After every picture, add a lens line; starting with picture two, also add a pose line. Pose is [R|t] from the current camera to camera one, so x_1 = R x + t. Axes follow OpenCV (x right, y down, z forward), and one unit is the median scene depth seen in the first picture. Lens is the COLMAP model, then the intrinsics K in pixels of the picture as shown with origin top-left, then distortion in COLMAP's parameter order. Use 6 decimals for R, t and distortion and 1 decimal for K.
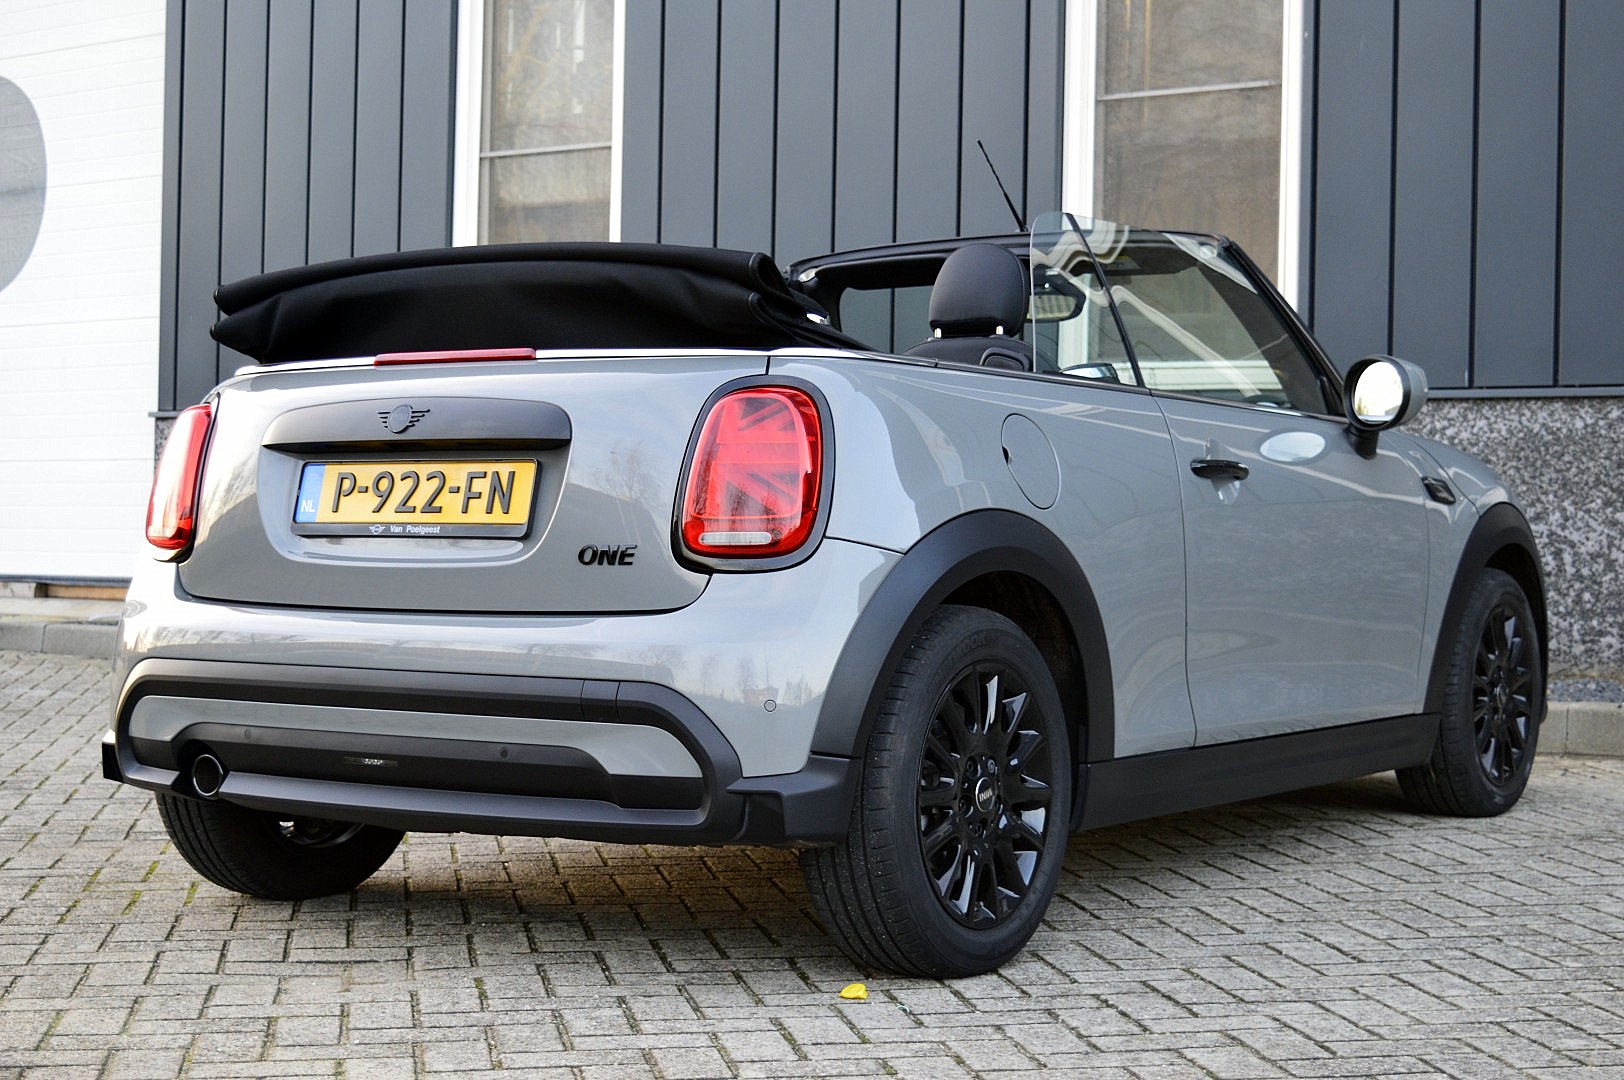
lens RADIAL K [[2817.6, 0, 812.0], [0, 2817.6, 540.0], [0, 0, 1]] dist [0.018464, 0.132422]
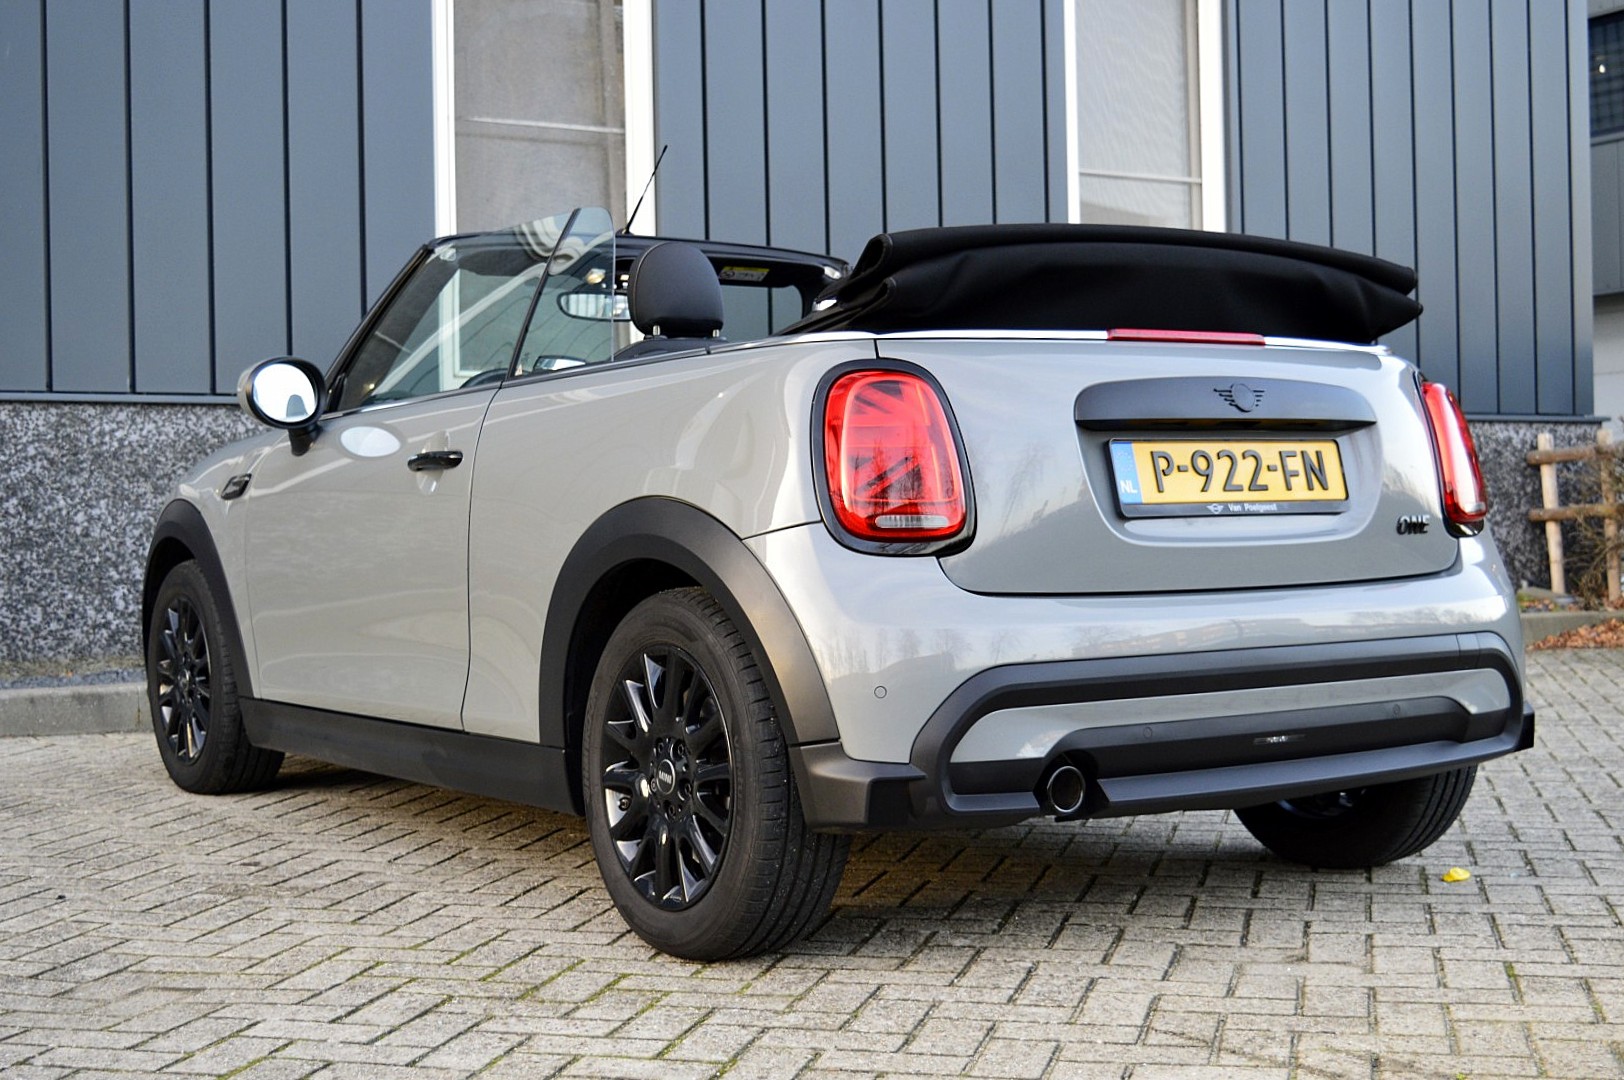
lens RADIAL K [[2439.9, 0, 812.2], [0, 2439.9, 476.1], [0, 0, 1]] dist [-0.152404, 0.019768]
pose [[0.373462, 0.000808, 0.927645, -0.975175], [0.027452, 0.999552, -0.011922, -0.008703], [-0.927239, 0.029918, 0.373272, 0.795835]]
